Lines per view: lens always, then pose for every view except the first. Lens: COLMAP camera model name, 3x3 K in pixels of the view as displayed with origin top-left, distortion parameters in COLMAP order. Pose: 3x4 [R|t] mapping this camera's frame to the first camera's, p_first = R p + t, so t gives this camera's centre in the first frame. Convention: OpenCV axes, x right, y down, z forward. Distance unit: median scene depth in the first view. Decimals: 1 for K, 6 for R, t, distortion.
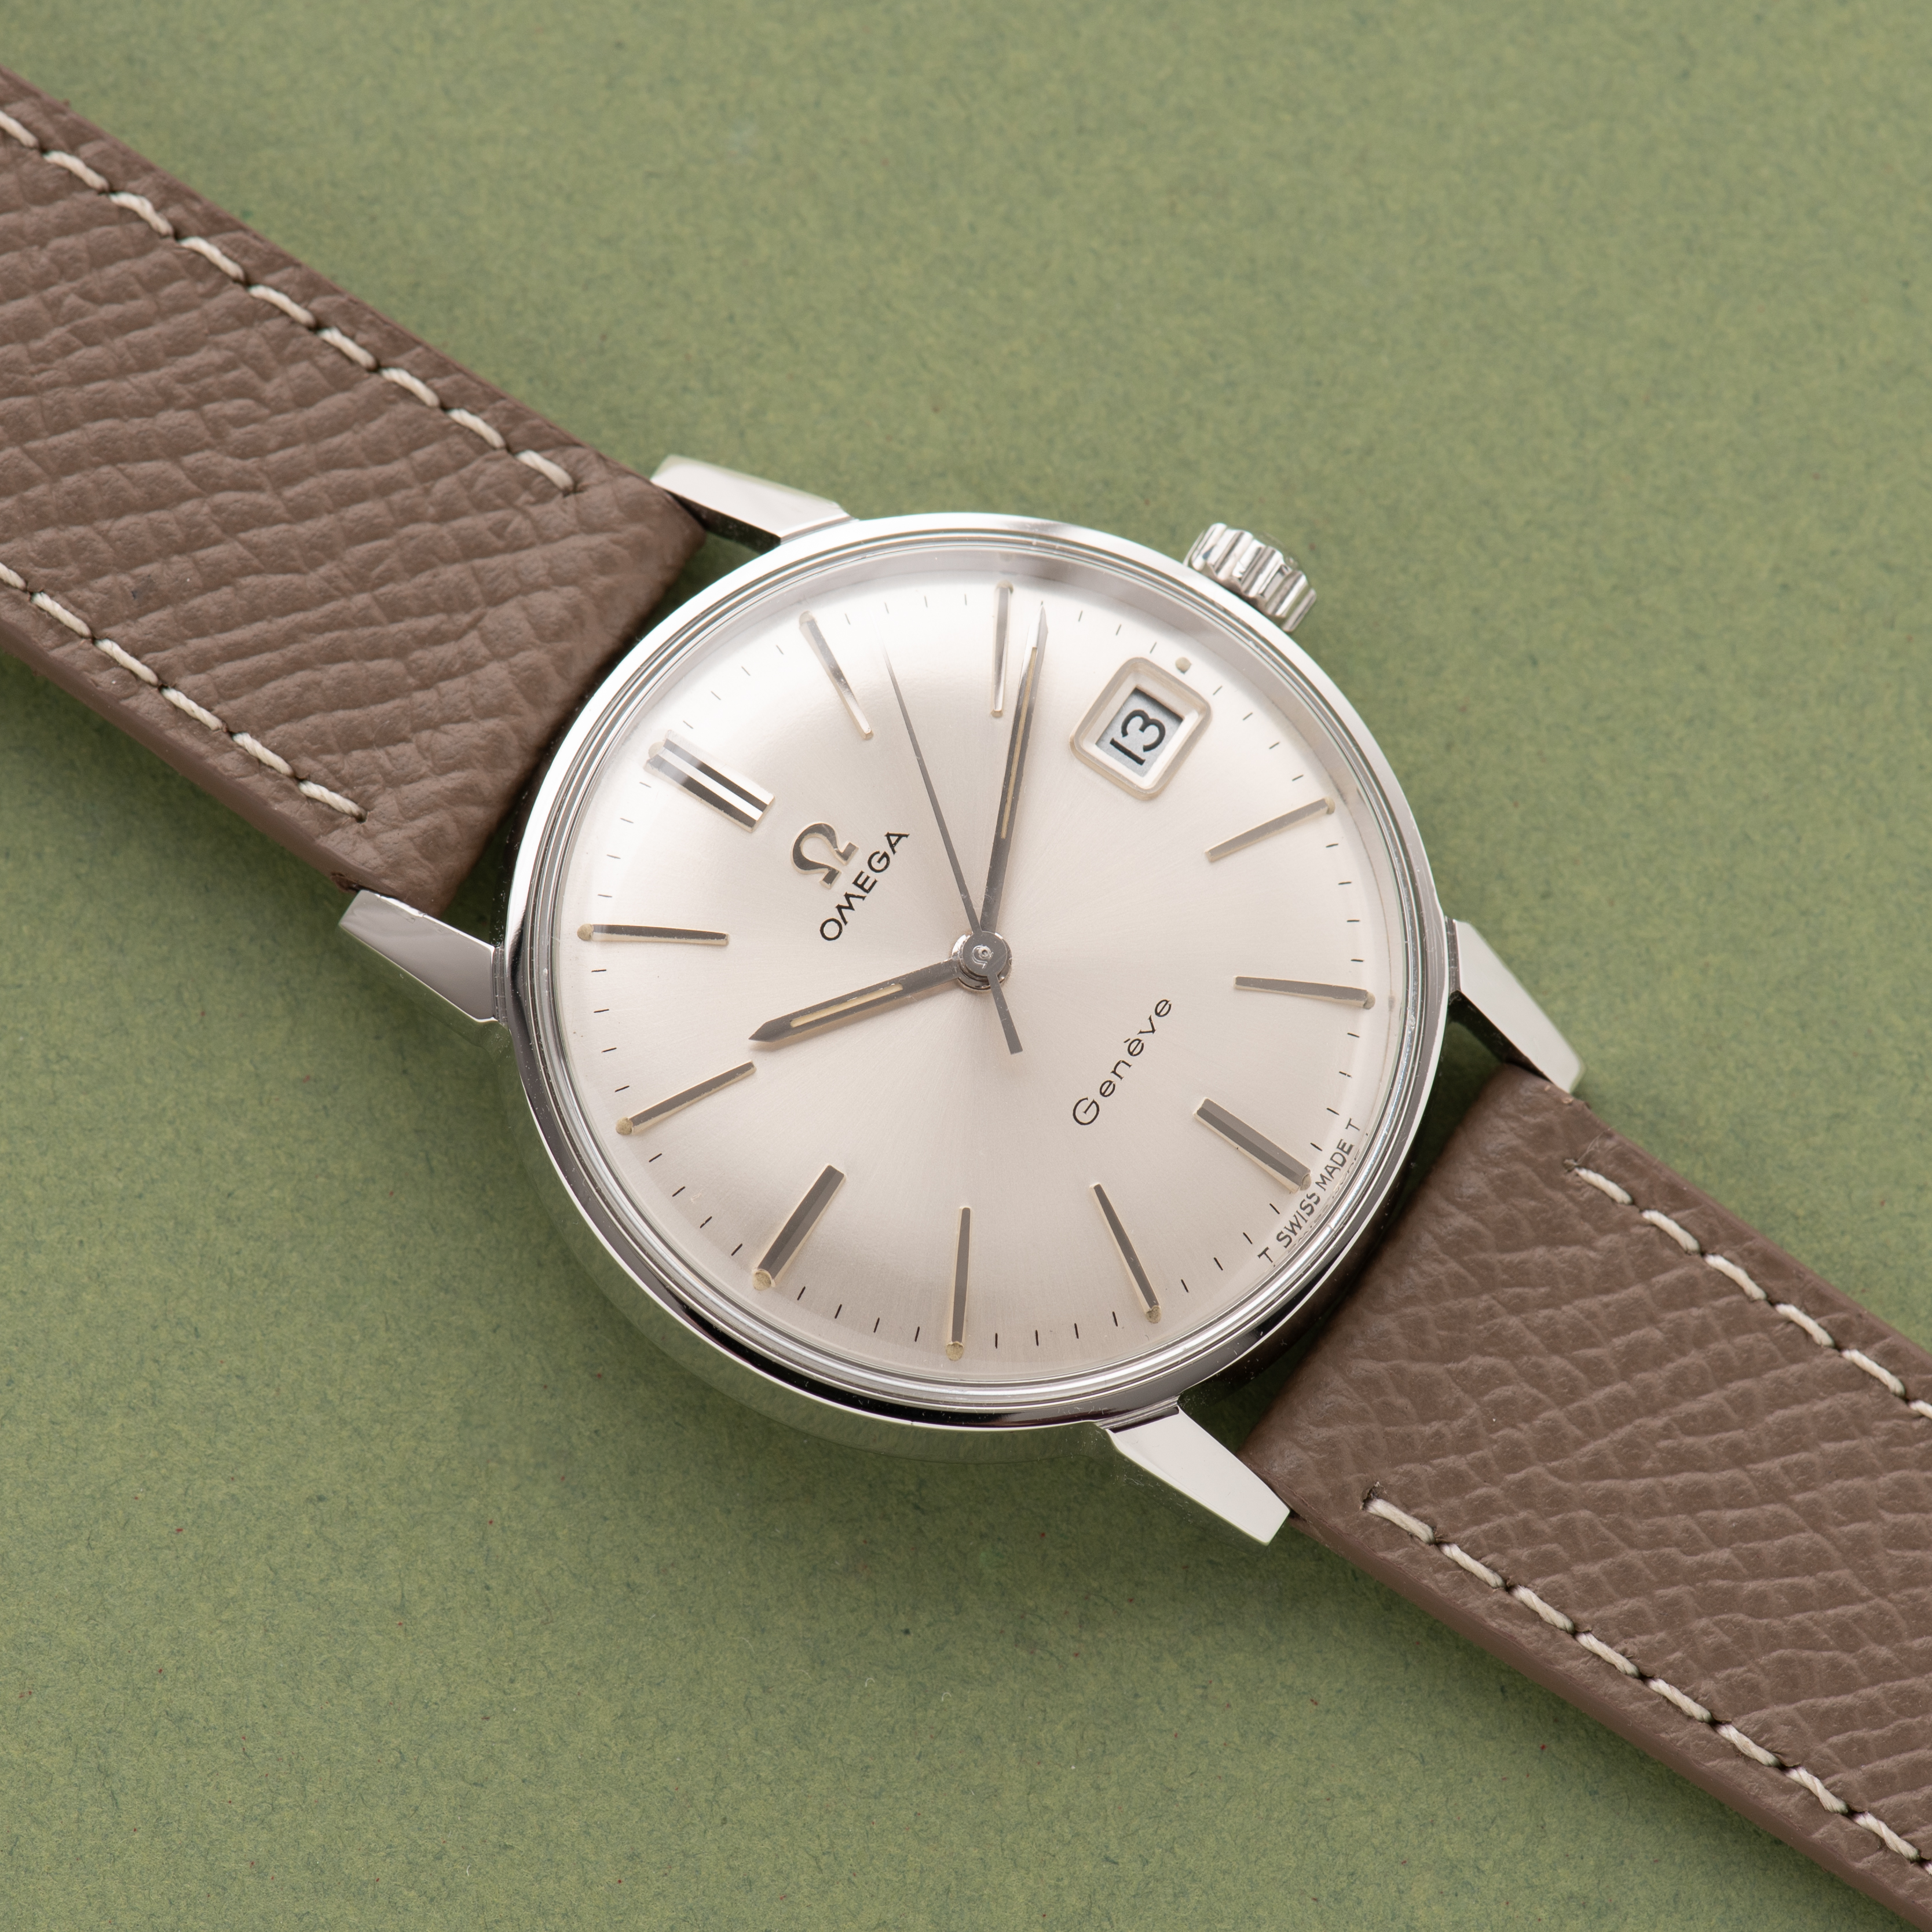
lens RADIAL K [[13272.1, 0, 966.0], [0, 13272.1, 966.0], [0, 0, 1]] dist [-0.183986, 19.479328]
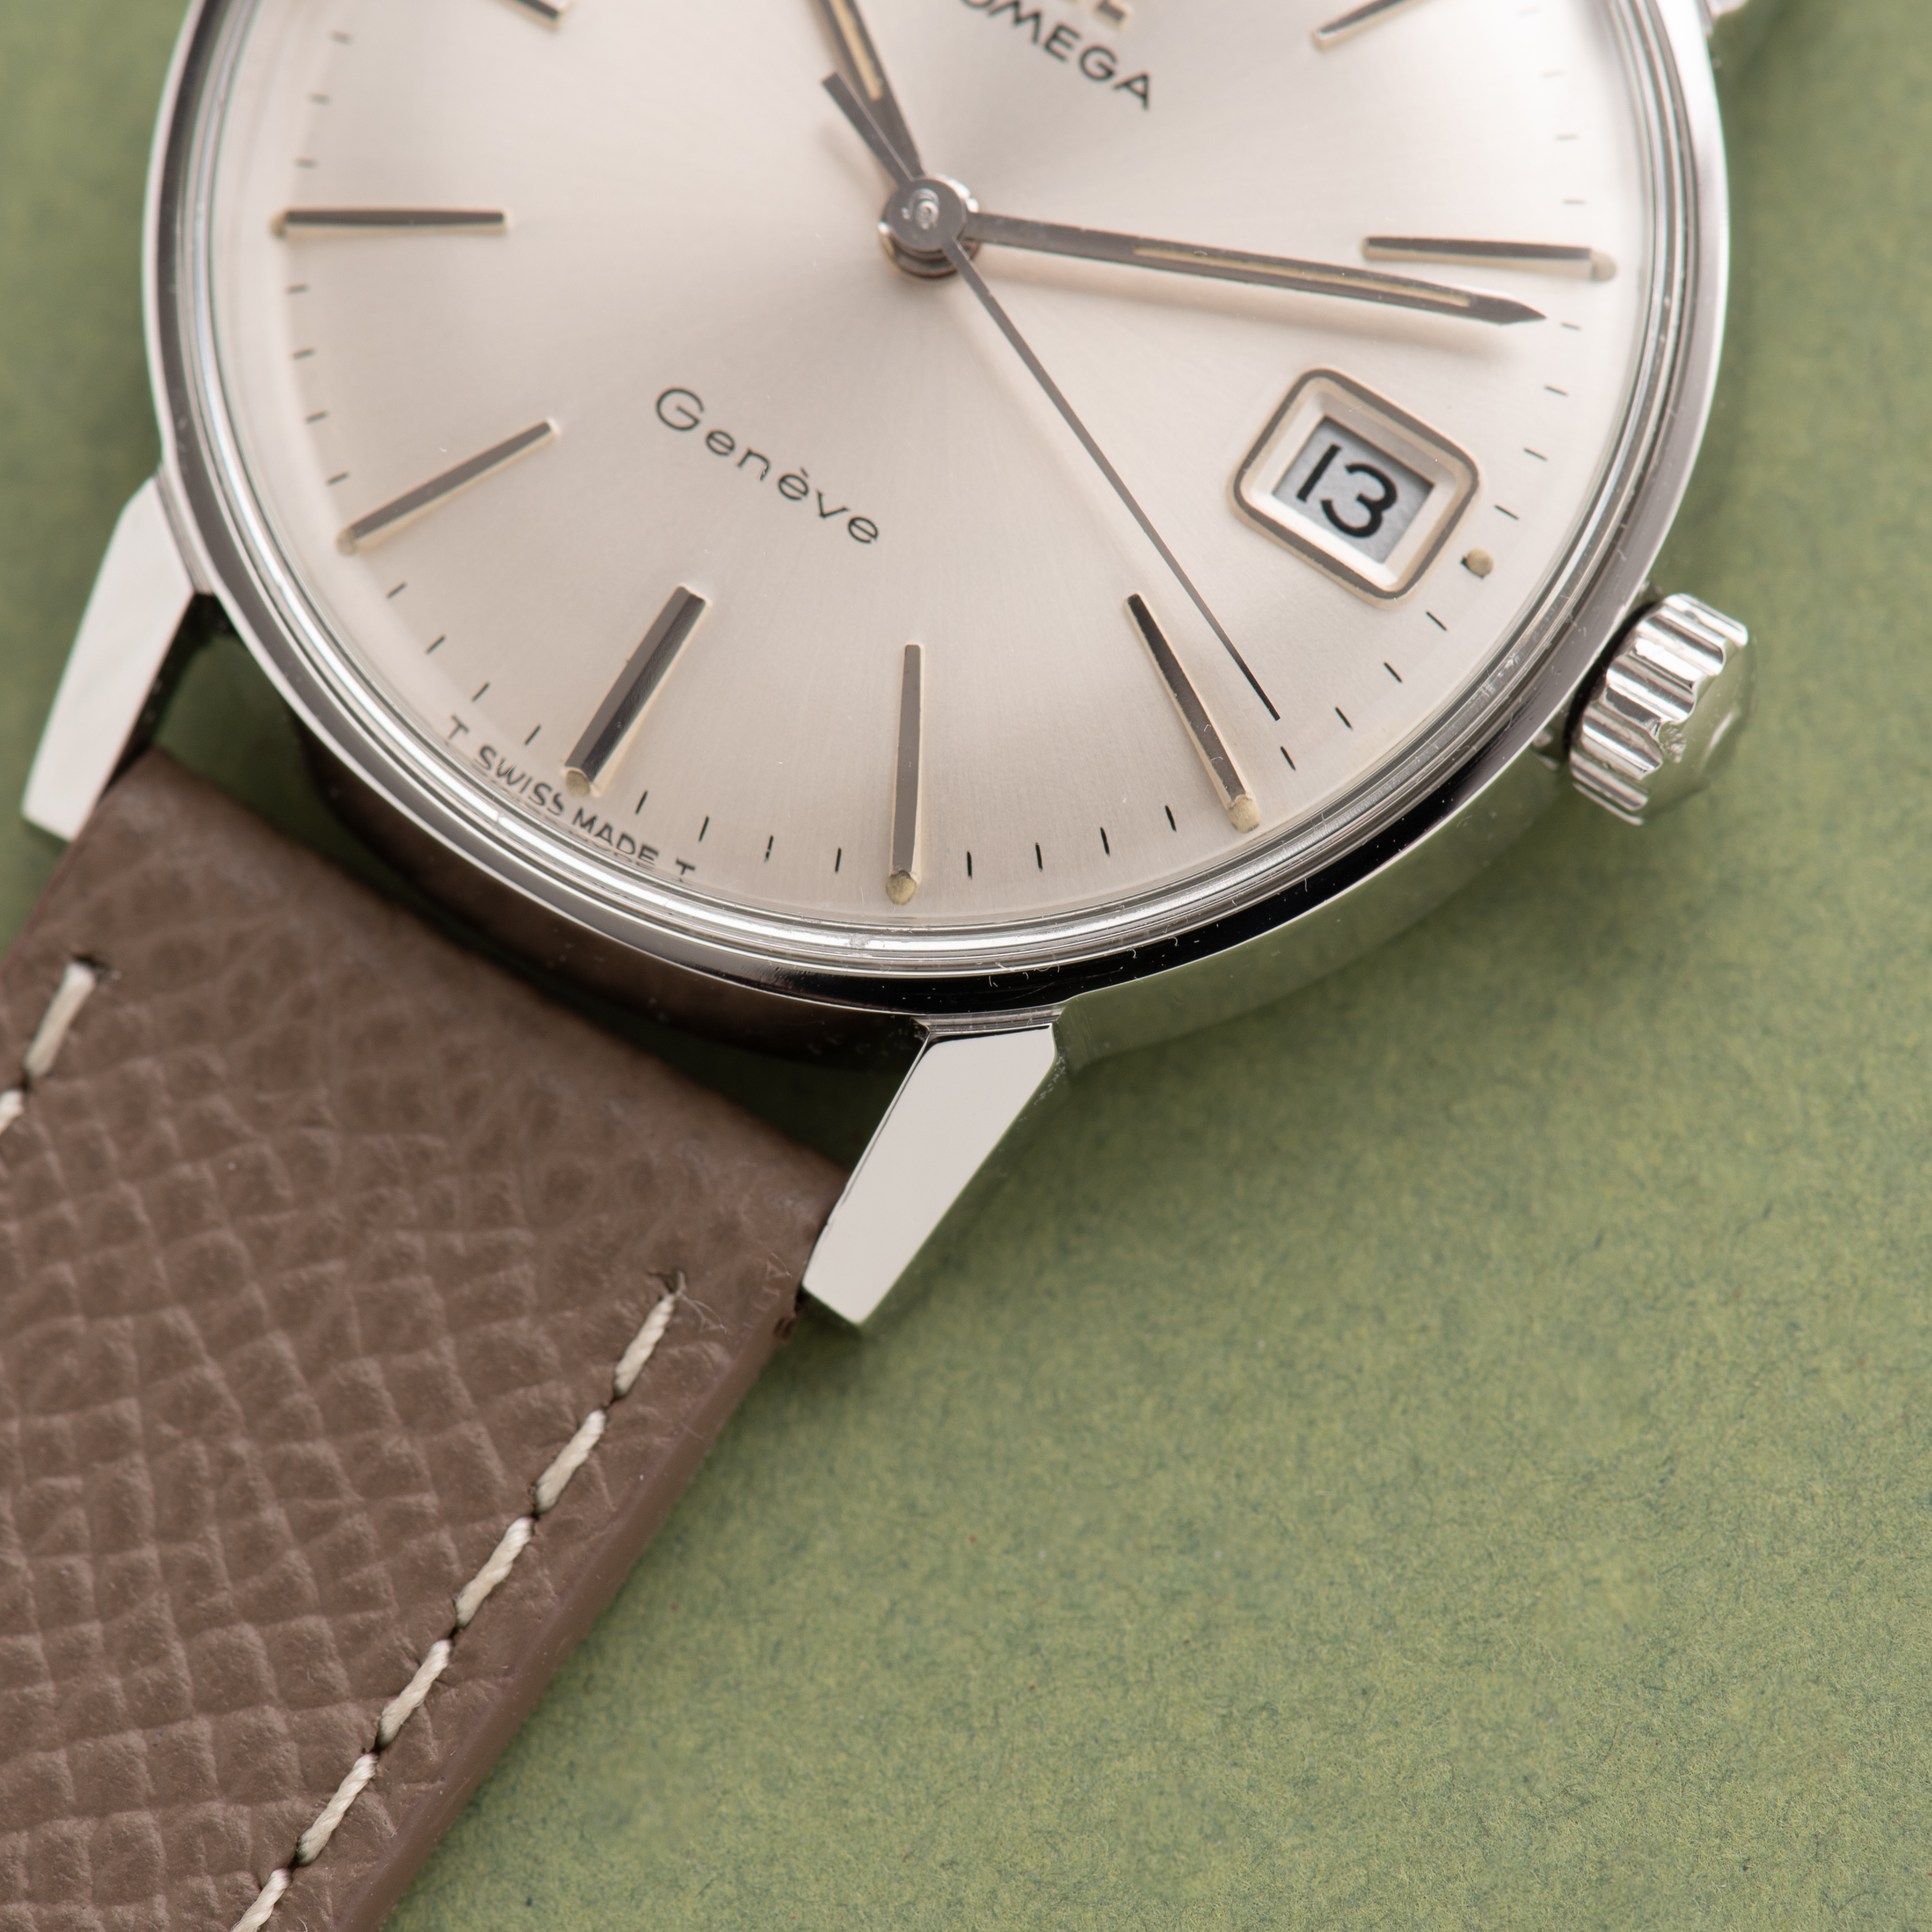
lens RADIAL K [[13272.1, 0, 966.0], [0, 13272.1, 966.0], [0, 0, 1]] dist [-0.183986, 19.479328]
pose [[0.007340, 0.939767, -0.341737, 0.235069], [-0.953645, 0.109394, 0.280347, -0.164755], [0.300845, 0.323838, 0.897007, 0.475915]]
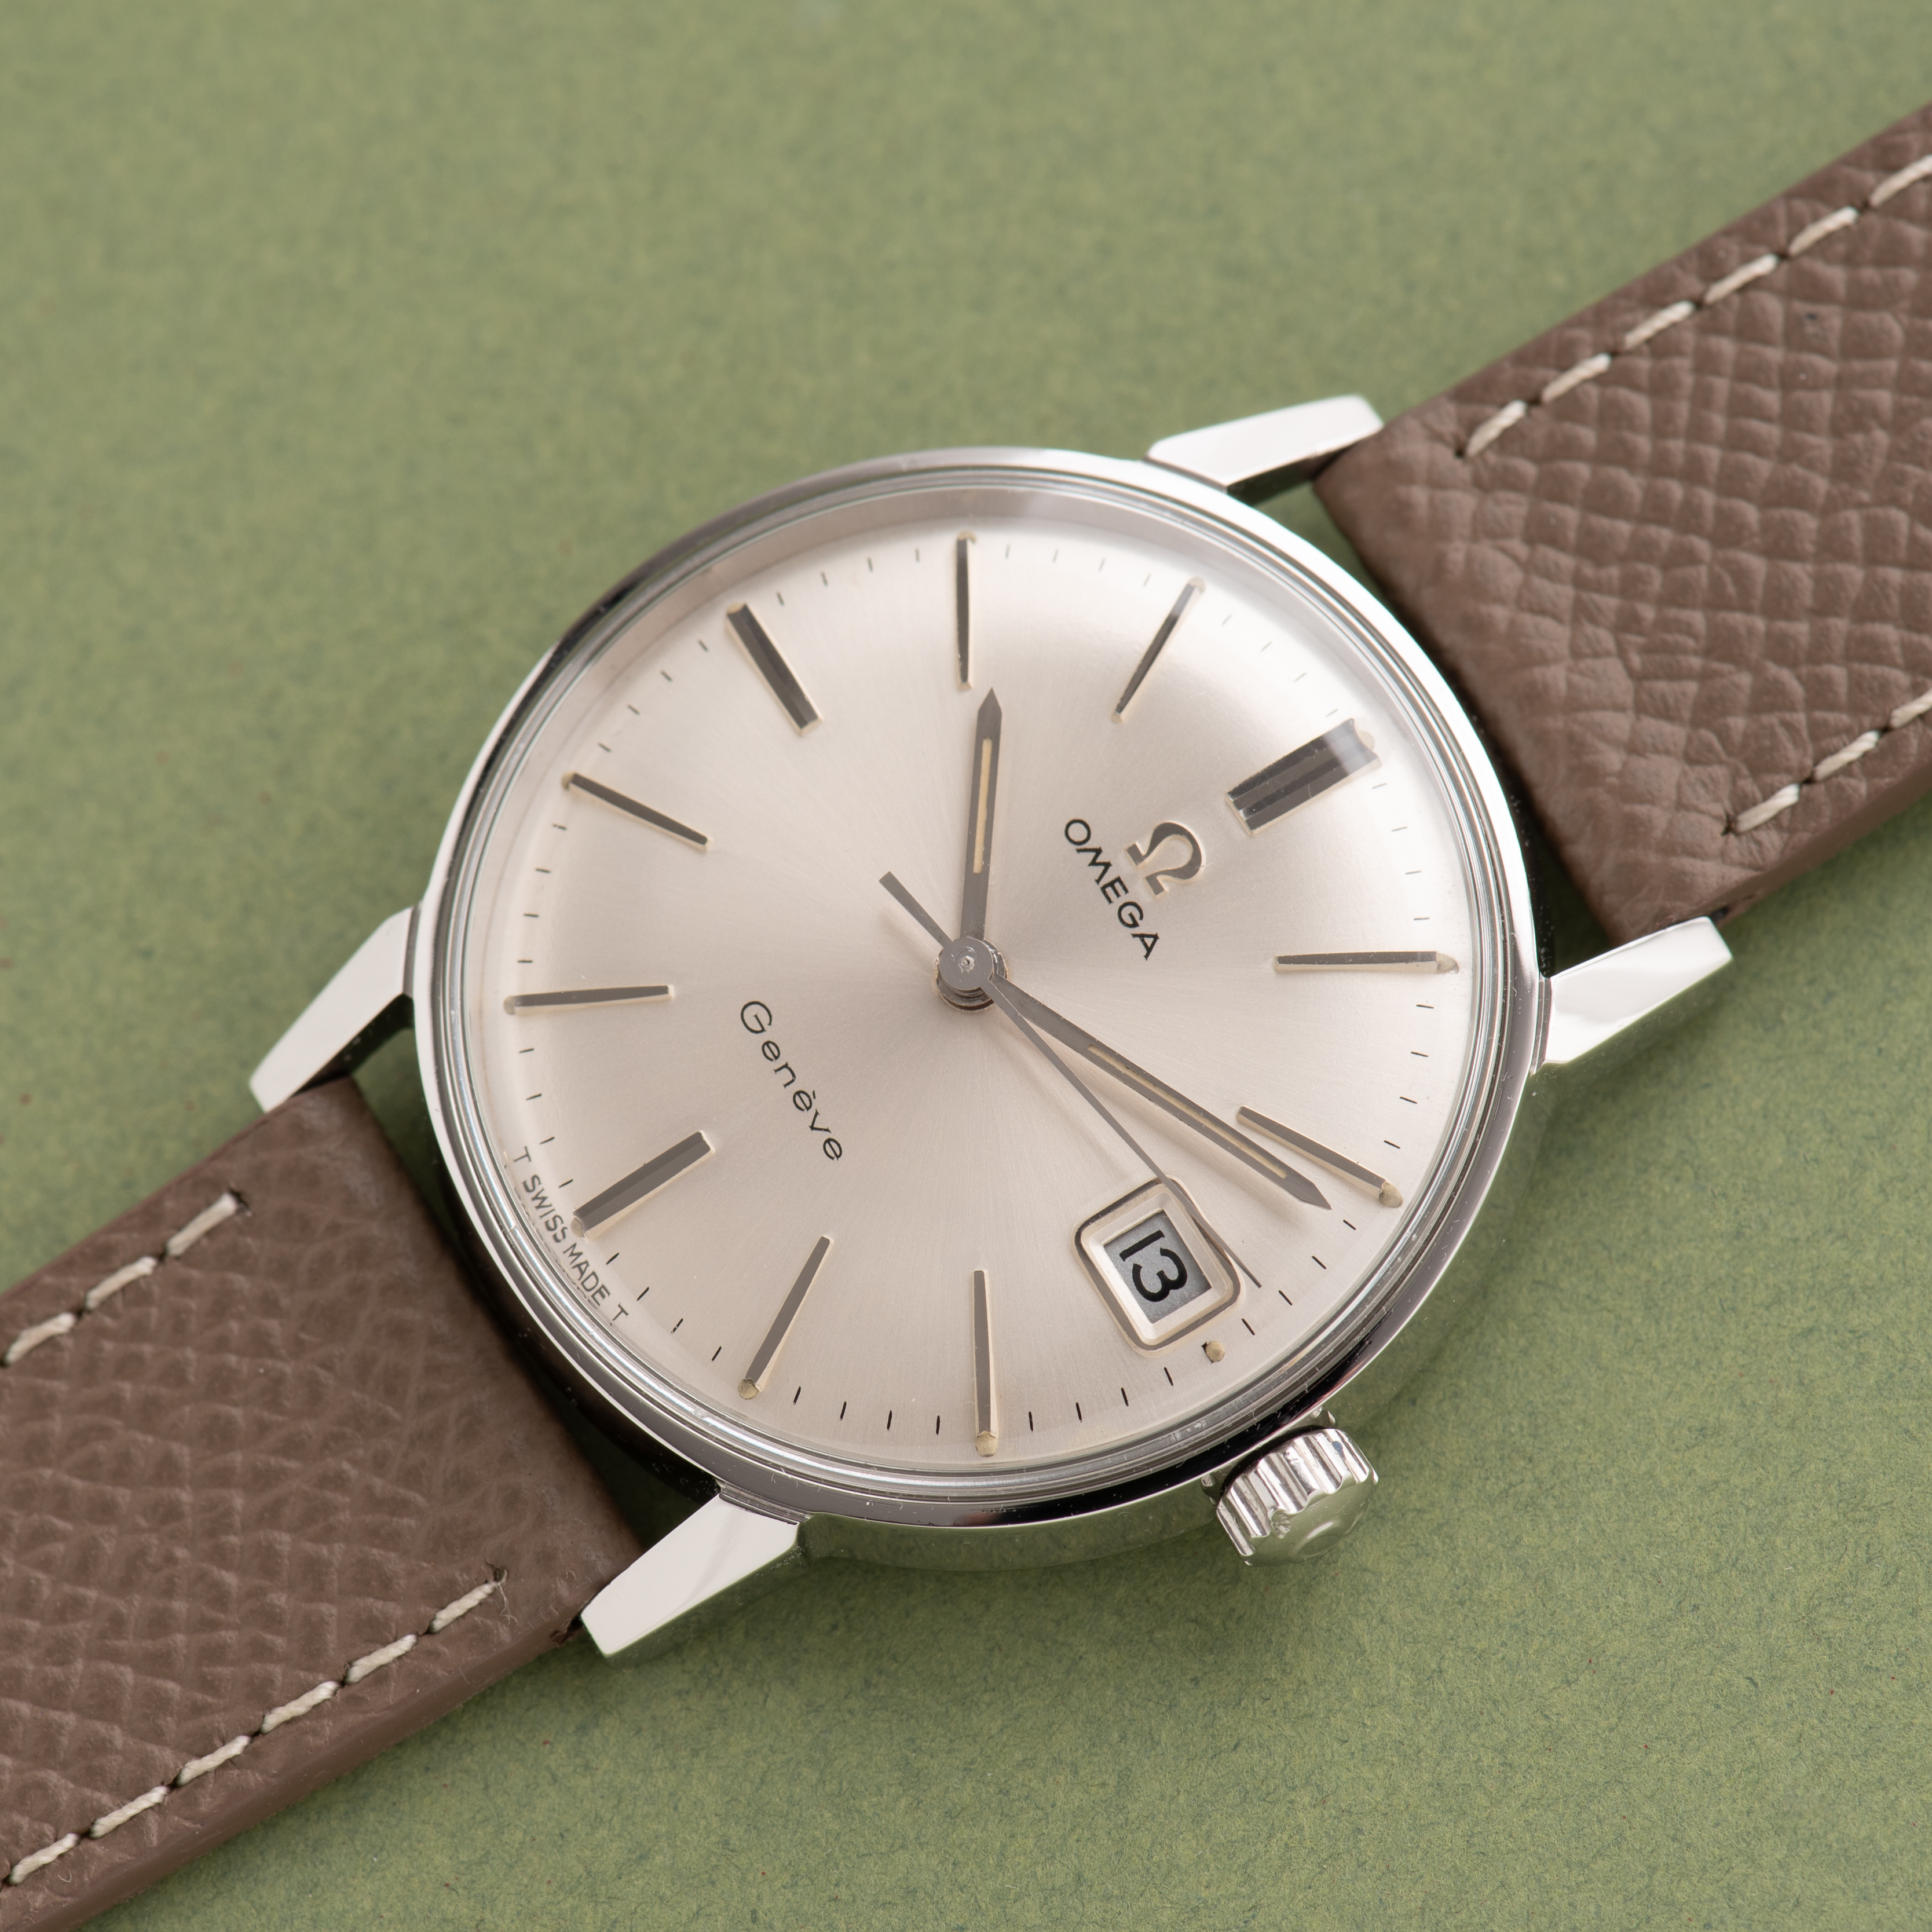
lens RADIAL K [[13272.1, 0, 966.0], [0, 13272.1, 966.0], [0, 0, 1]] dist [-0.183986, 19.479328]
pose [[-0.430088, 0.852724, -0.296454, 0.249738], [-0.860388, -0.287709, 0.420661, -0.353207], [0.273416, 0.435987, 0.857414, 0.277231]]
